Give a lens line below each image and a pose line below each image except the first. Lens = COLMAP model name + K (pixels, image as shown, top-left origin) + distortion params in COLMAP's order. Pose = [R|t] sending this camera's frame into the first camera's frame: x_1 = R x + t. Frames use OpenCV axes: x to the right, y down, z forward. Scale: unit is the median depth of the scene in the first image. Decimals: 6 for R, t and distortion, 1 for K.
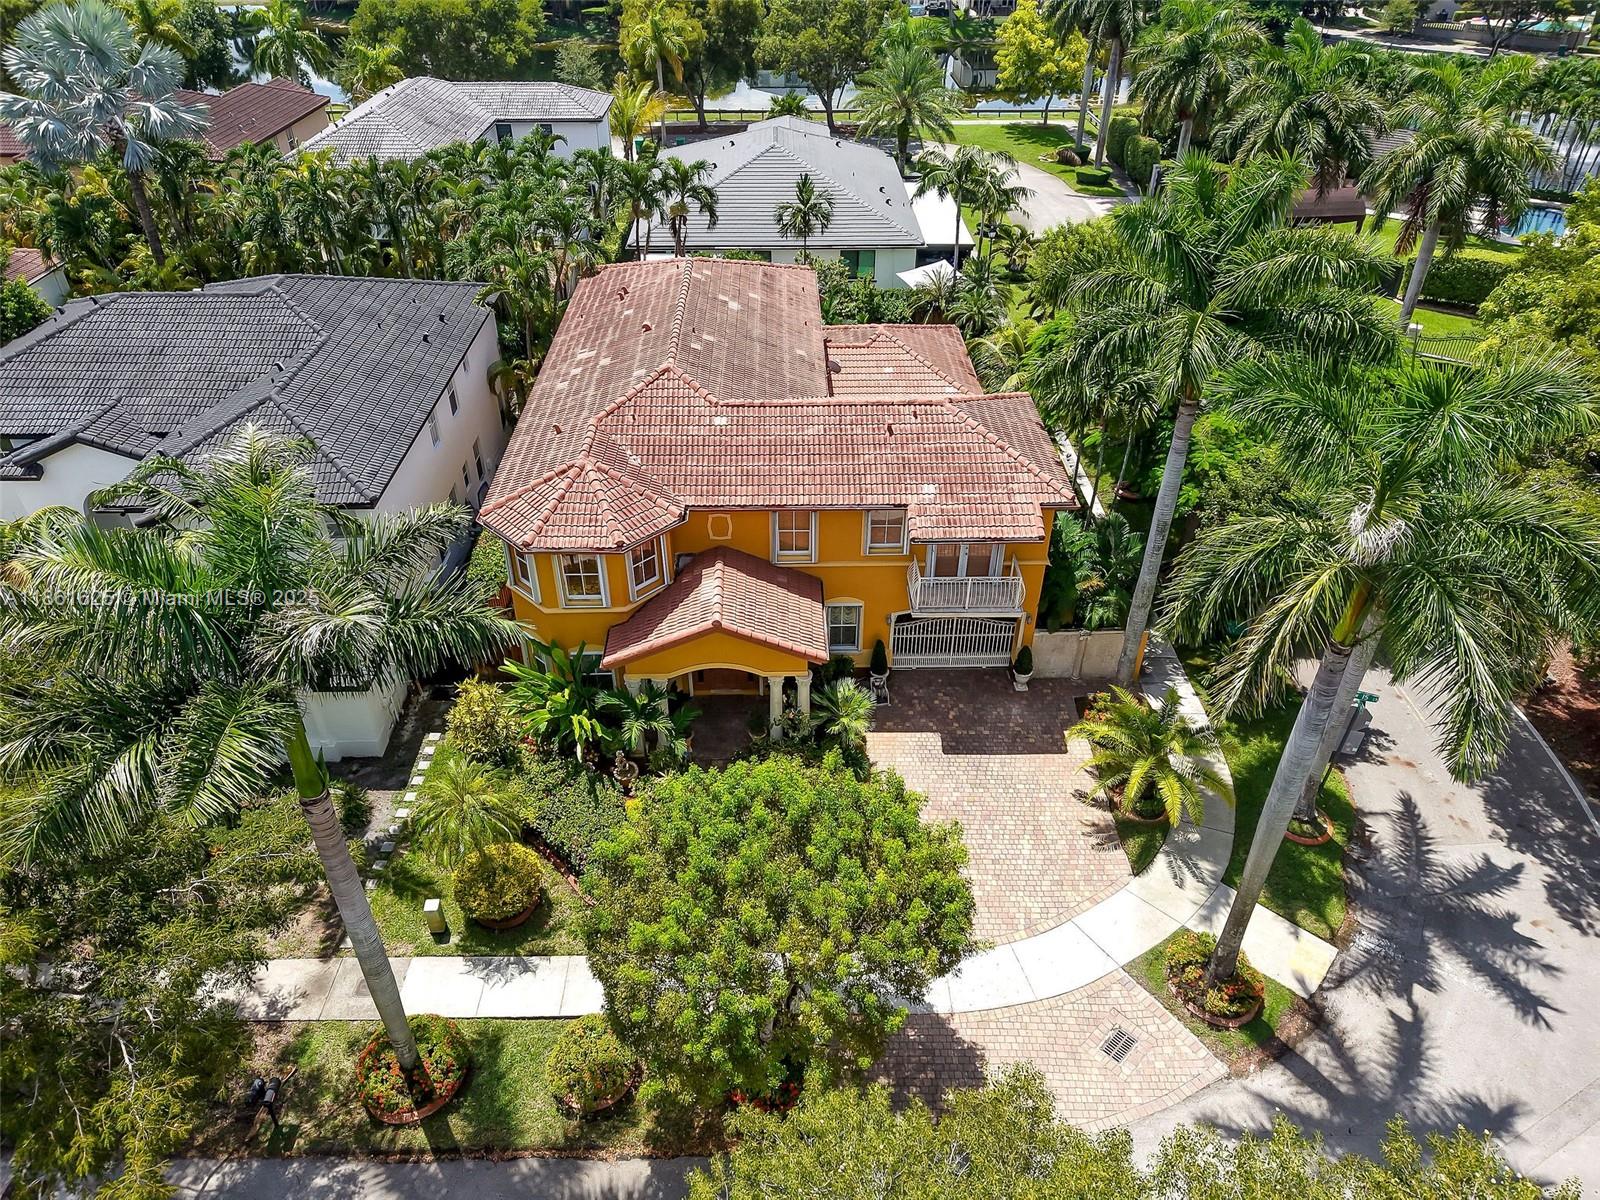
lens RADIAL K [[1064.7, 0, 800.0], [0, 1064.7, 600.0], [0, 0, 1]] dist [0.031919, -0.029231]
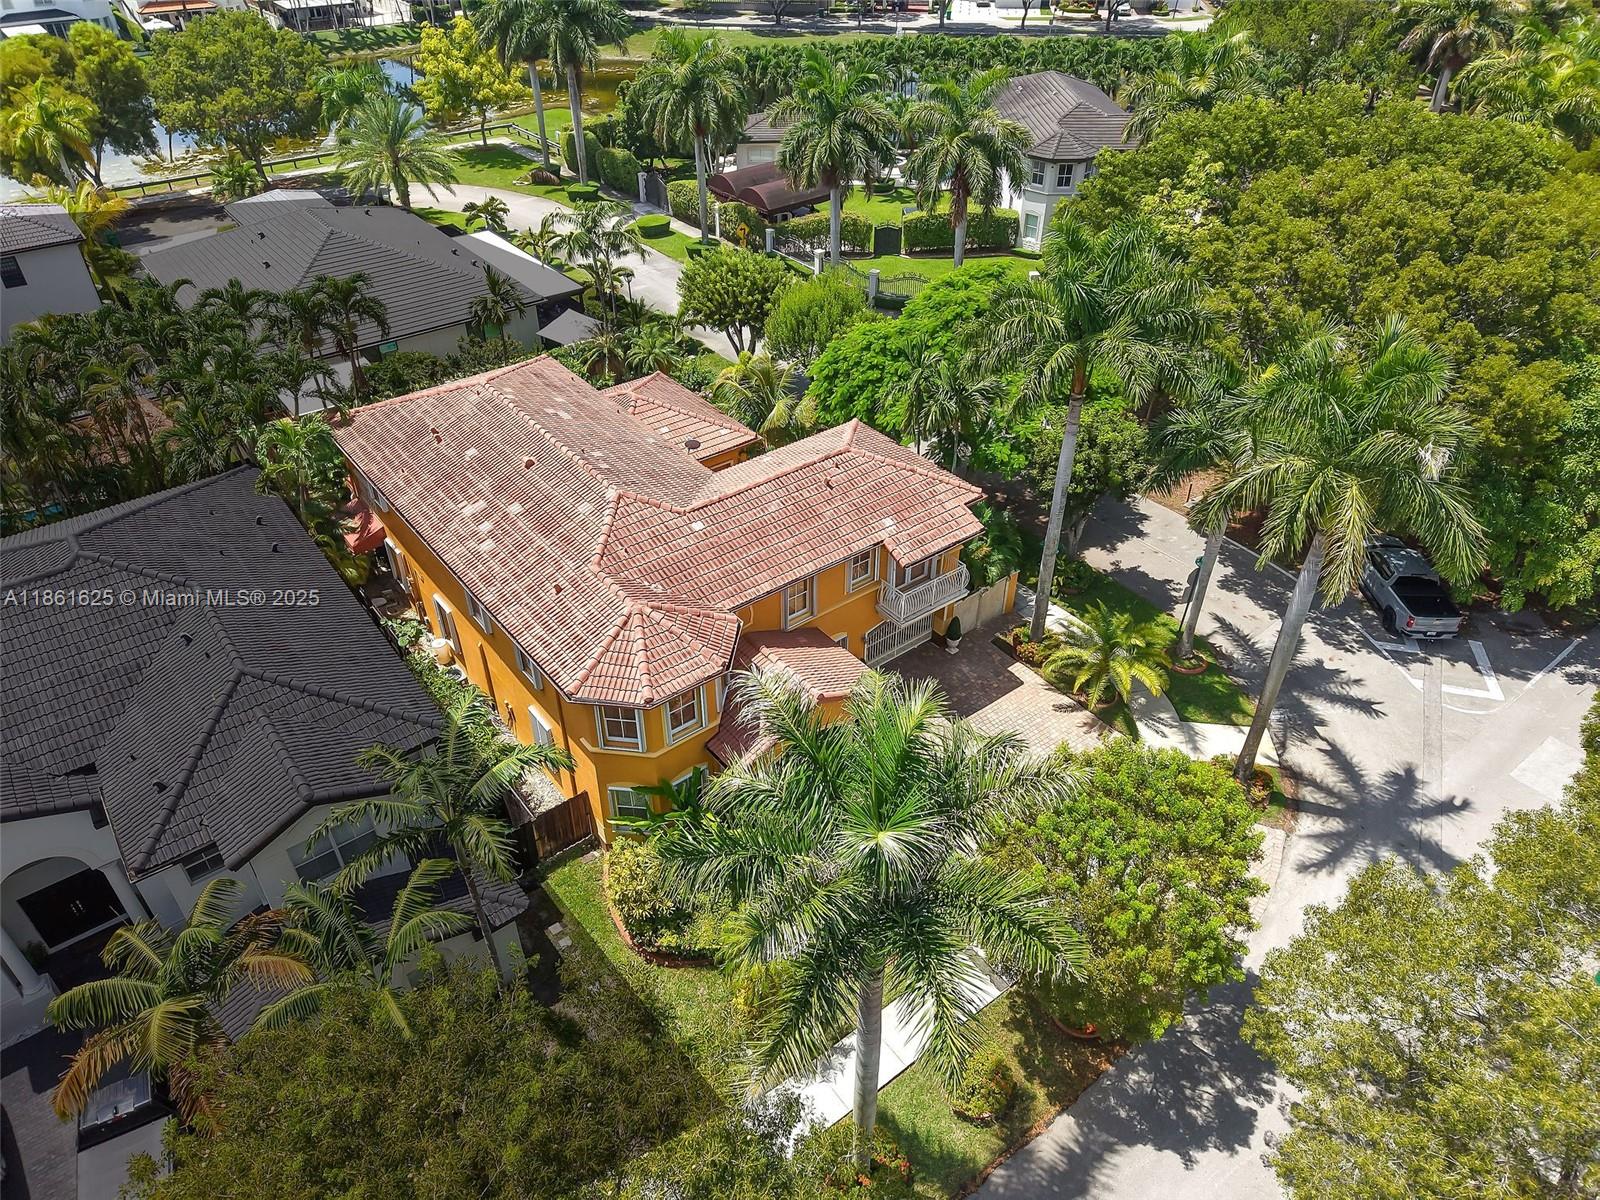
lens RADIAL K [[1064.7, 0, 800.0], [0, 1064.7, 600.0], [0, 0, 1]] dist [0.031919, -0.029231]
pose [[0.801816, -0.361437, 0.475872, -0.639668], [0.350297, 0.929463, 0.115721, -0.226722], [-0.484131, 0.073910, 0.871868, 0.032752]]
